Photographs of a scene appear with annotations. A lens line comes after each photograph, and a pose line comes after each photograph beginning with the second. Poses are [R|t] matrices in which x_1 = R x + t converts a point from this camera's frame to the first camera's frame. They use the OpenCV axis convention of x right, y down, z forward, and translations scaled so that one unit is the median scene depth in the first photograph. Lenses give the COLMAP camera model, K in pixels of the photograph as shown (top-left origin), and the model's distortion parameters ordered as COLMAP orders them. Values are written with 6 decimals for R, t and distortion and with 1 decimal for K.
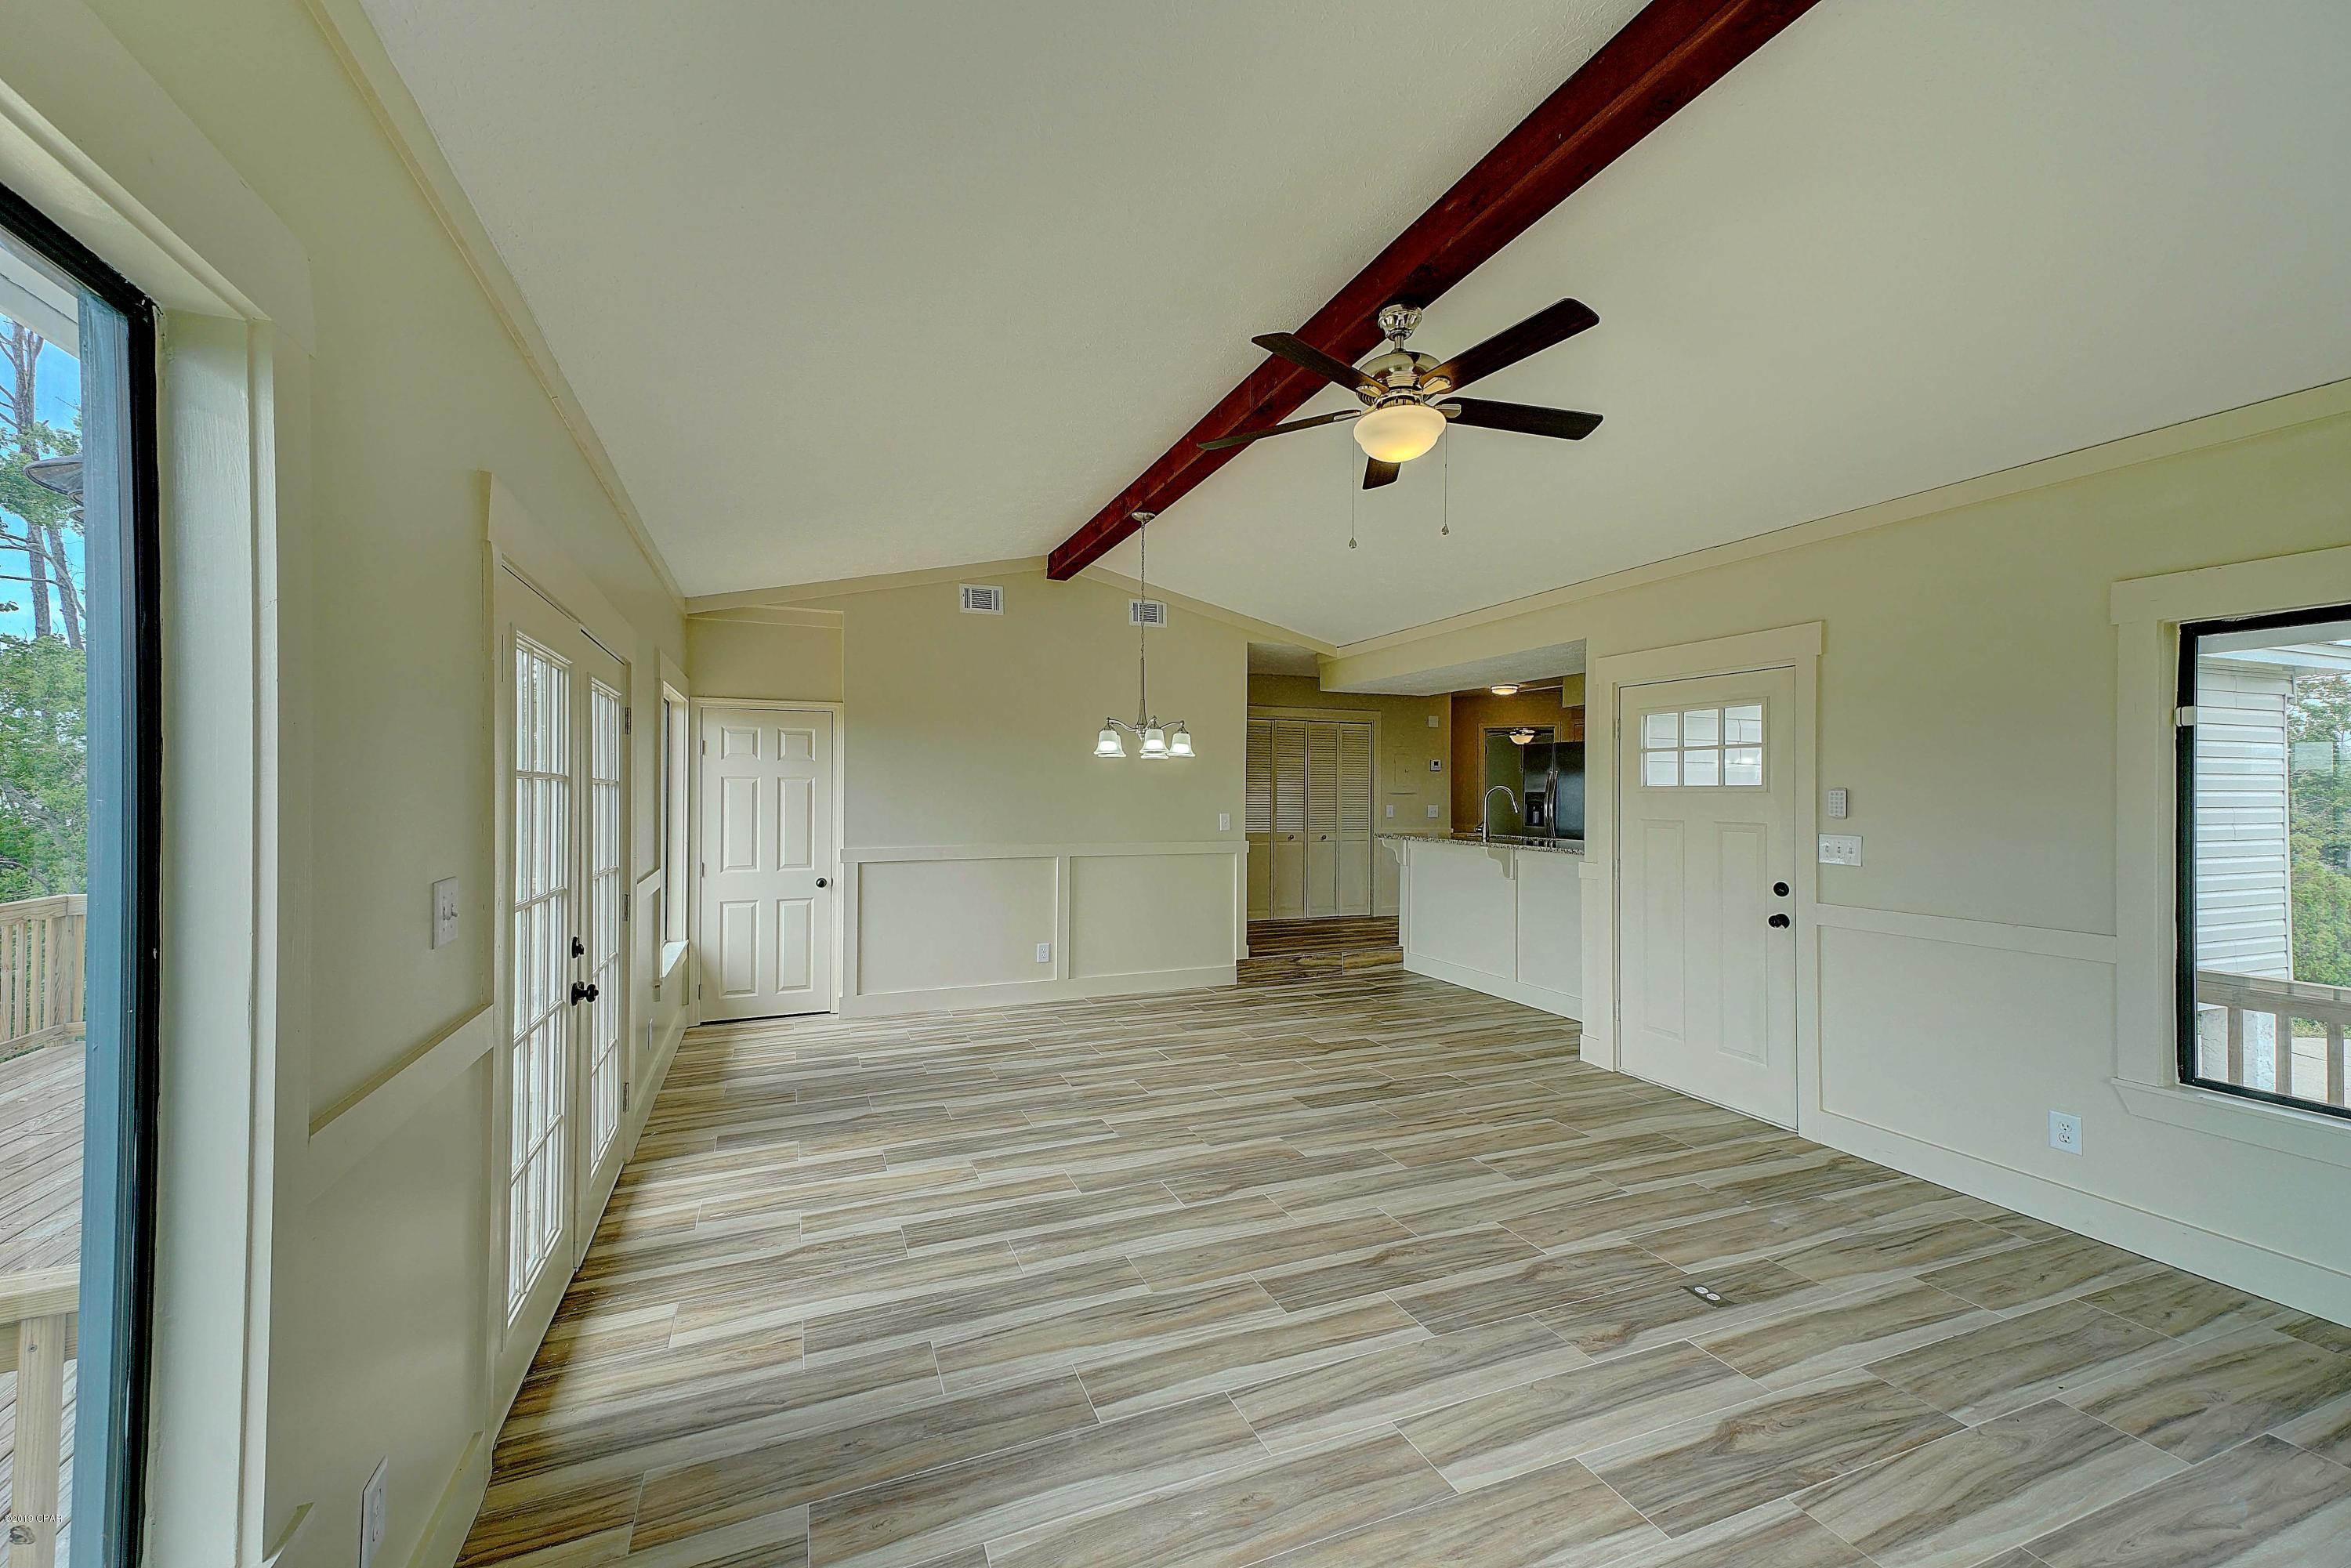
lens RADIAL K [[921.8, 0, 1161.3], [0, 921.8, 786.4], [0, 0, 1]] dist [0.030251, -0.000246]
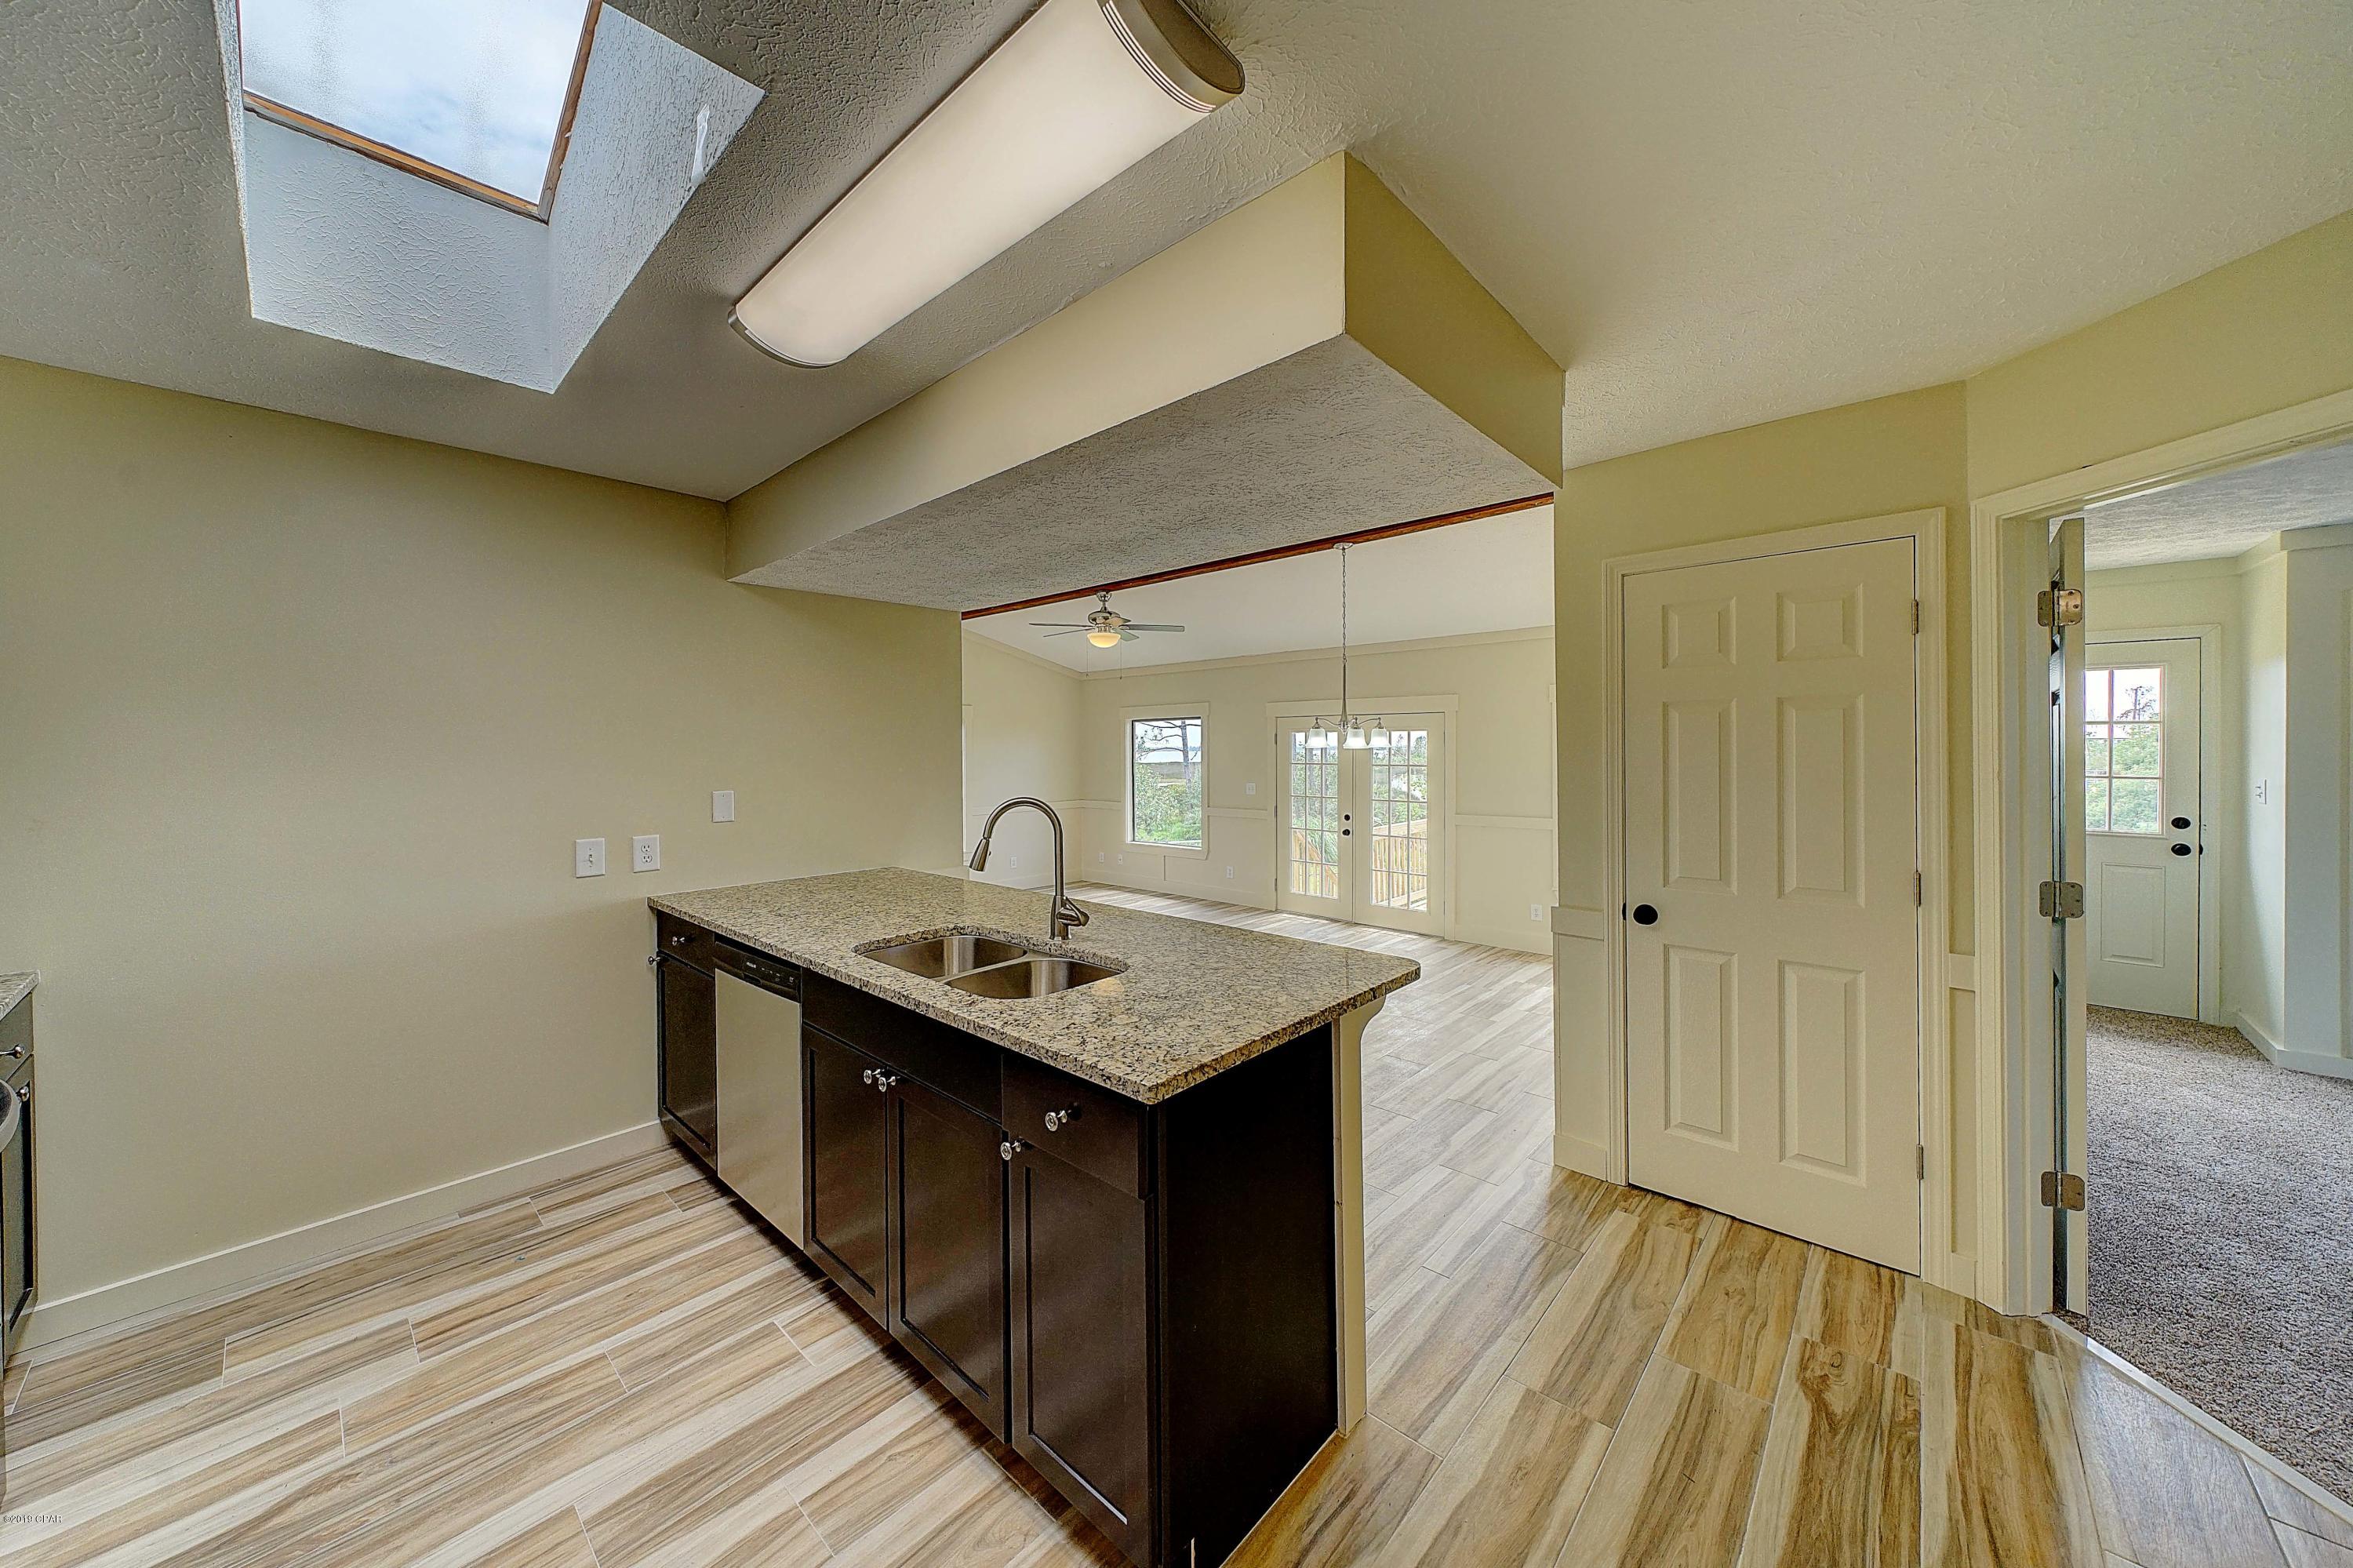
lens RADIAL K [[836.0, 0, 1155.2], [0, 836.0, 756.0], [0, 0, 1]] dist [0.011459, -0.000022]
pose [[-0.908818, 0.004750, -0.417165, 0.599251], [0.004383, 0.999989, 0.001837, -0.022735], [0.417169, -0.000159, -0.908829, 1.751055]]
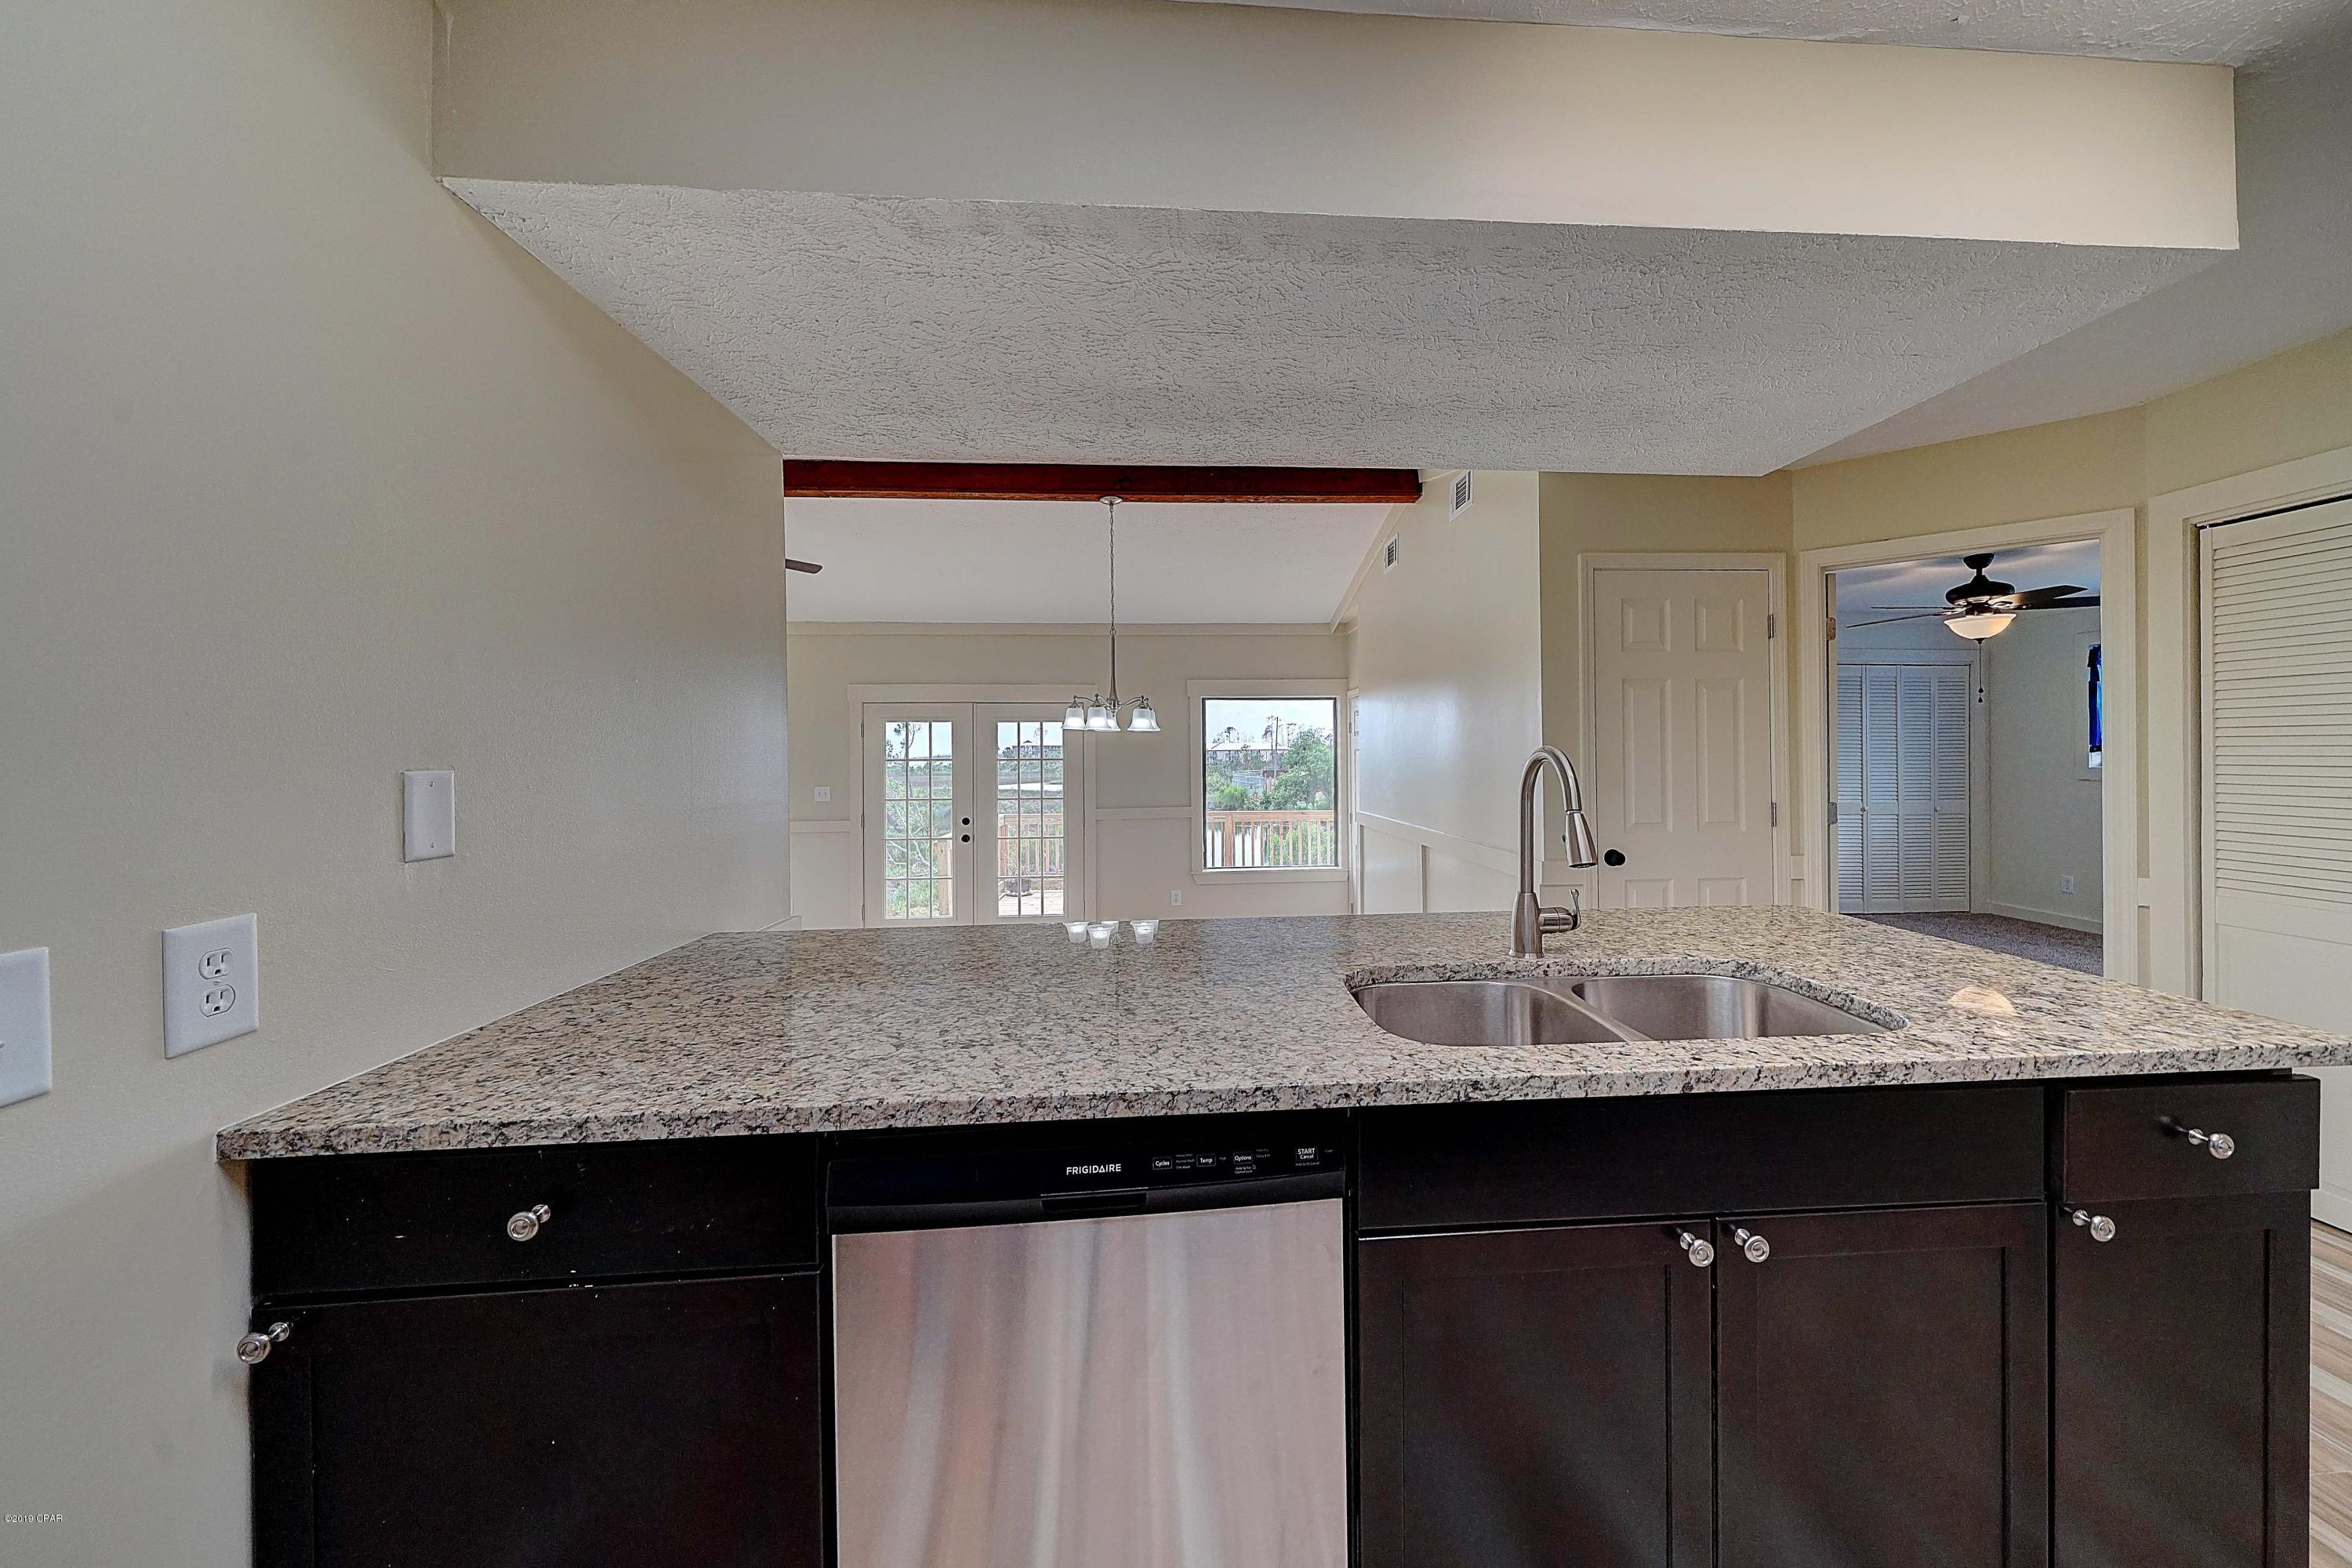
lens RADIAL K [[836.7, 0, 1240.7], [0, 836.7, 758.2], [0, 0, 1]] dist [0.001487, 0.000096]
pose [[-0.296001, 0.001648, -0.955186, 0.769718], [0.012803, 0.999916, -0.002242, 0.001578], [0.955102, -0.012893, -0.295997, 1.339468]]
